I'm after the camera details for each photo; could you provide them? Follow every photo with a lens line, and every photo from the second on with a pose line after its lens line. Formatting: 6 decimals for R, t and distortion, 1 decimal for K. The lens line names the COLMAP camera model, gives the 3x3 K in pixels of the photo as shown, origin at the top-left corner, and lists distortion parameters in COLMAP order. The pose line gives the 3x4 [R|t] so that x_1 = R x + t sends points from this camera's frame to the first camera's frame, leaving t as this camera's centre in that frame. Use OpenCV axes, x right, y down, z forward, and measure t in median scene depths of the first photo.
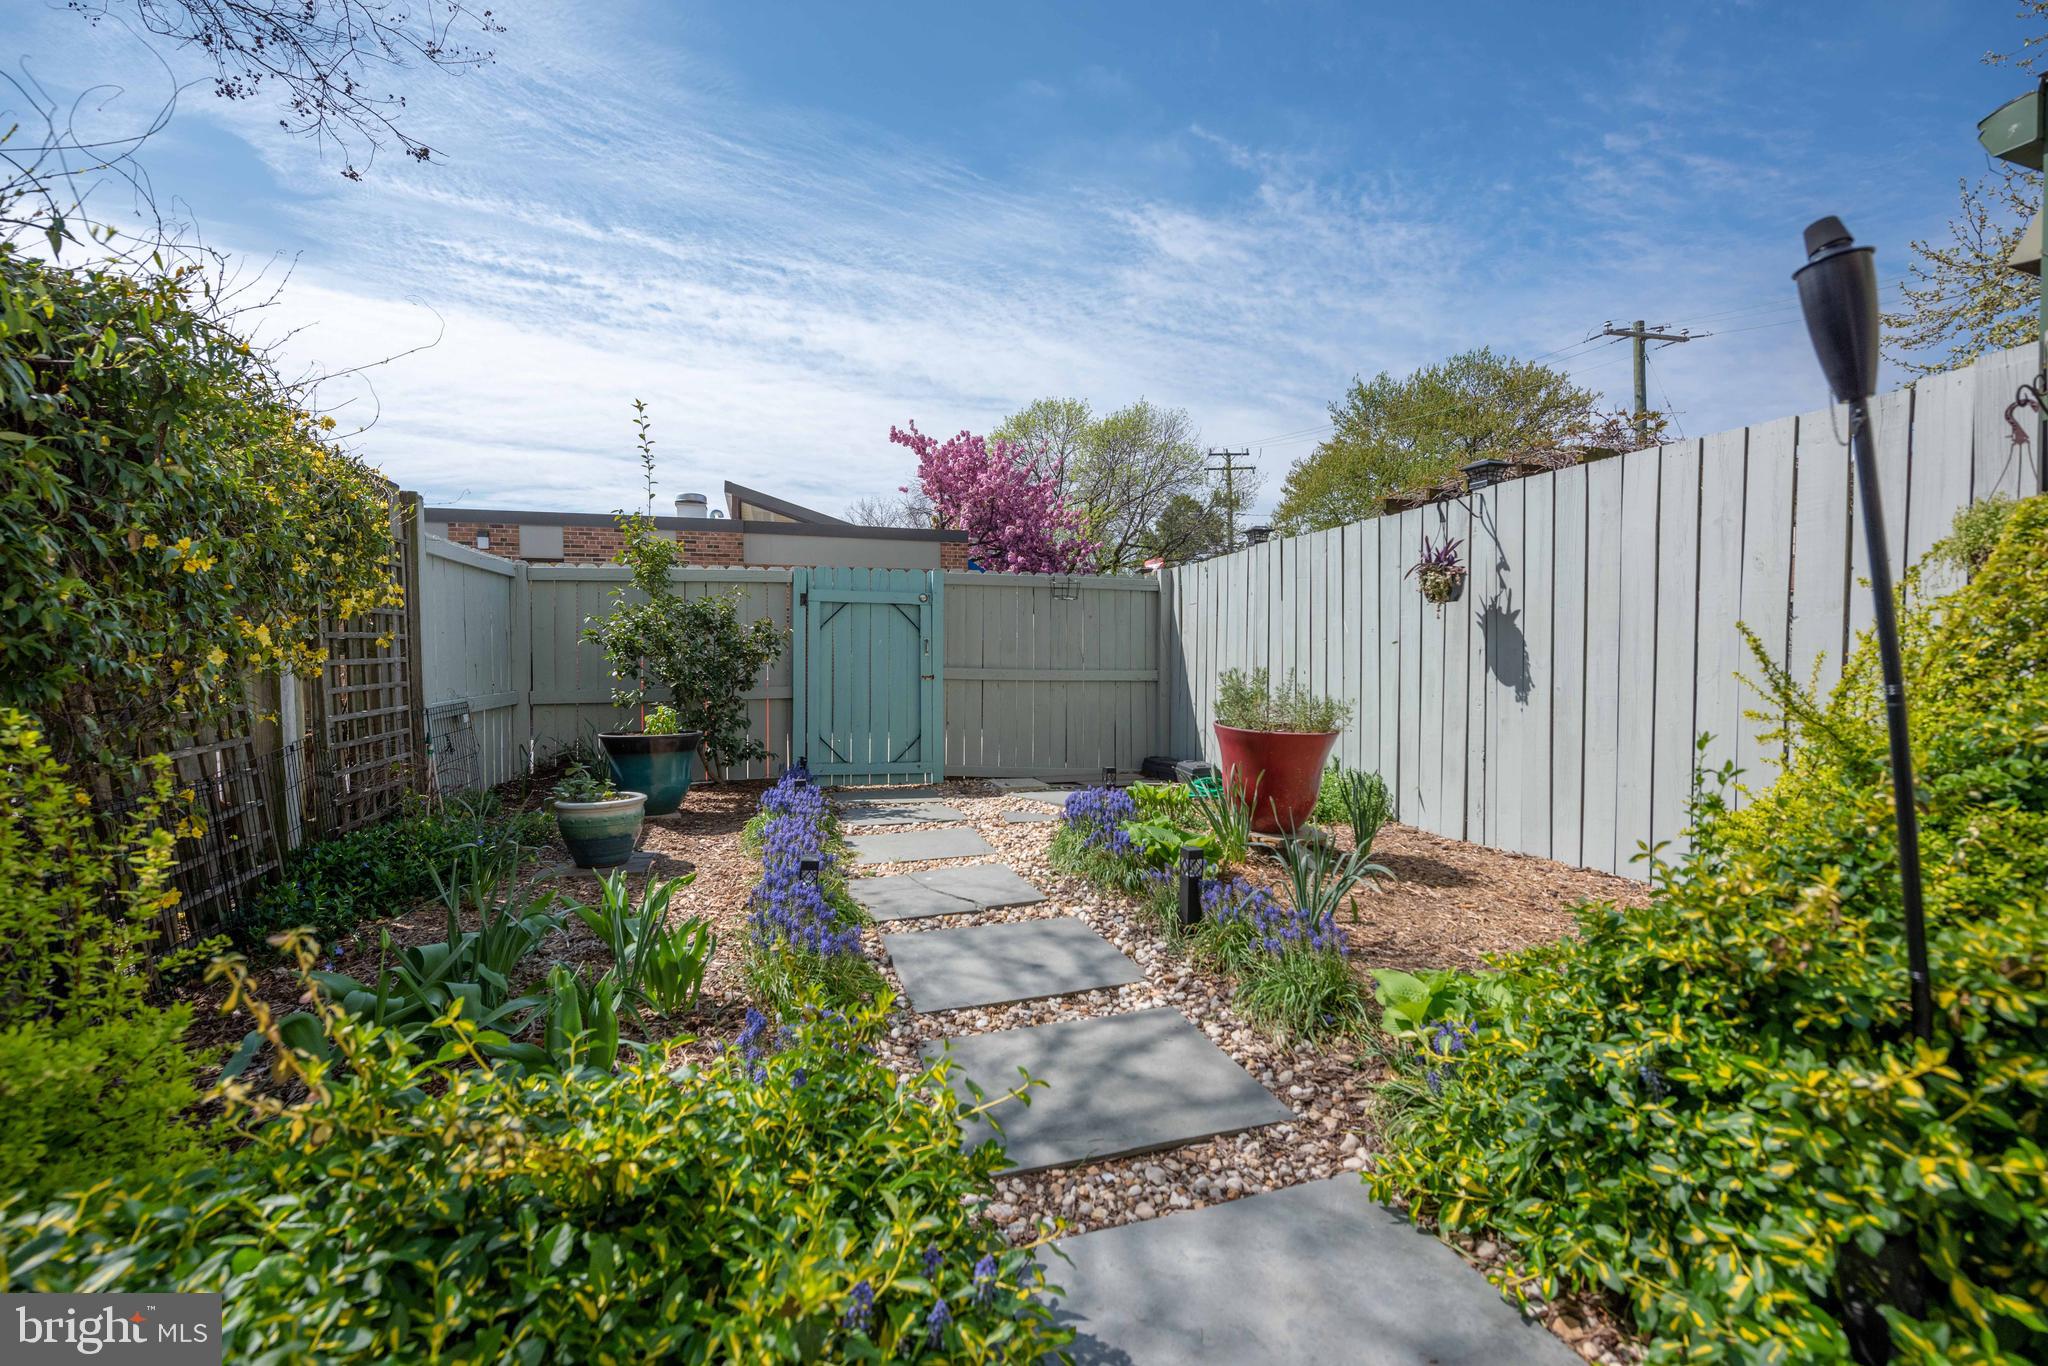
lens RADIAL K [[825.3, 0, 1015.3], [0, 825.3, 694.6], [0, 0, 1]] dist [-0.016952, -0.000229]
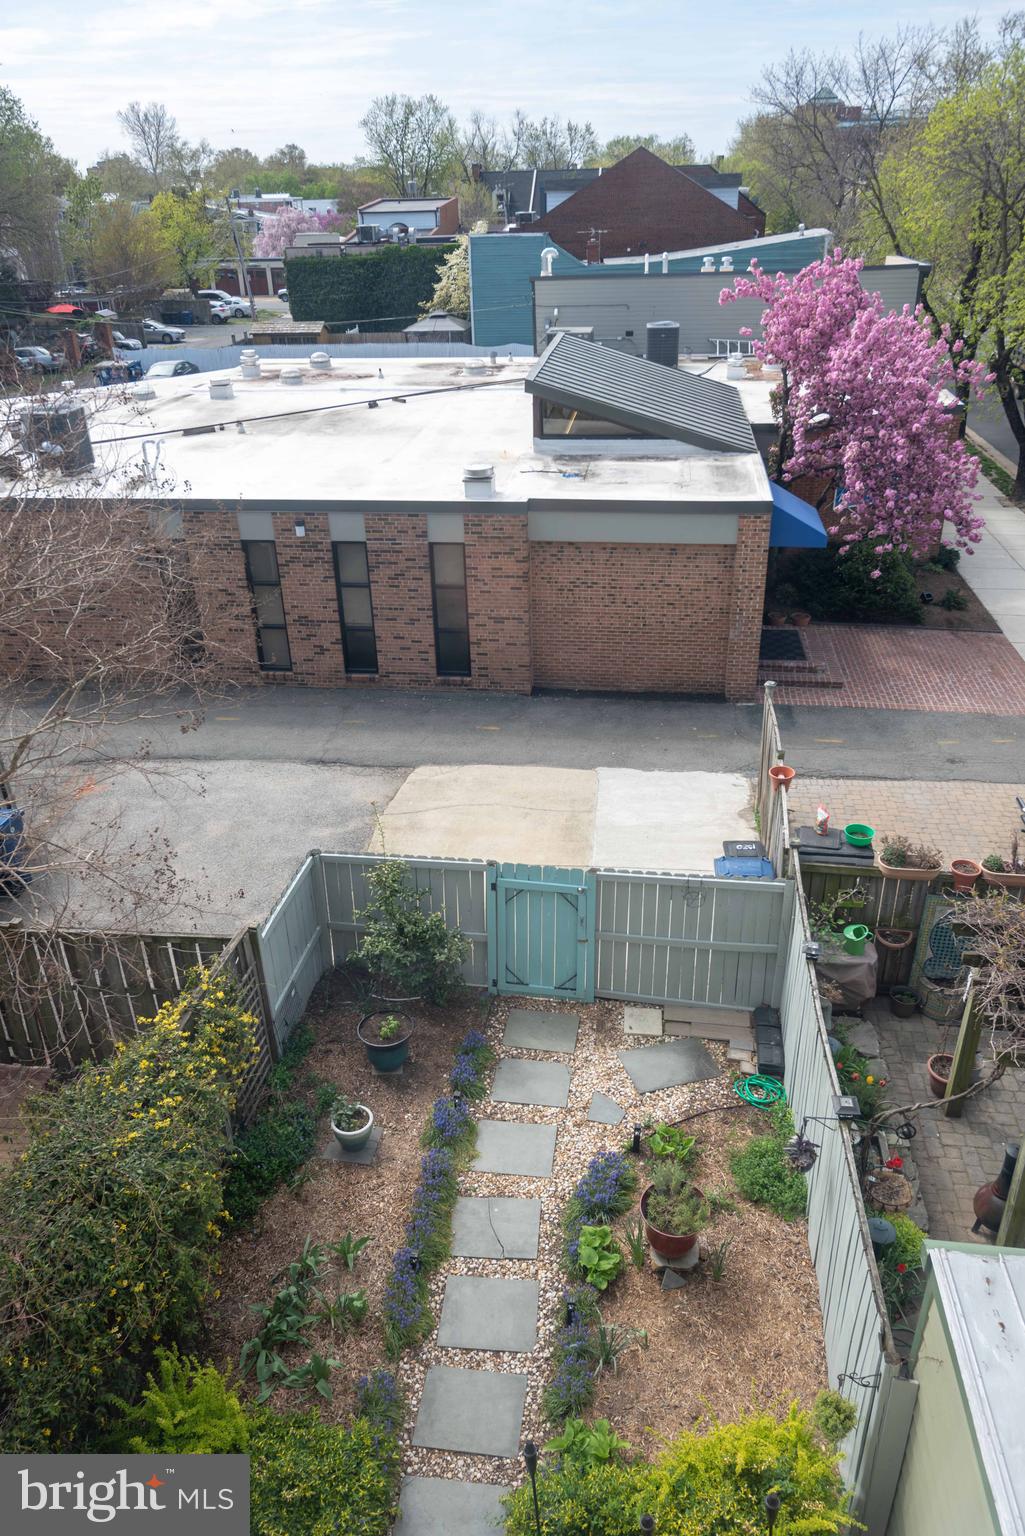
lens RADIAL K [[1065.9, 0, 512.5], [0, 1065.9, 768.0], [0, 0, 1]] dist [0.000178, -0.000669]
pose [[0.915700, 0.156454, -0.370157, 1.027739], [-0.002692, 0.923469, 0.383663, -2.509239], [0.401854, -0.350324, 0.846042, -1.100884]]
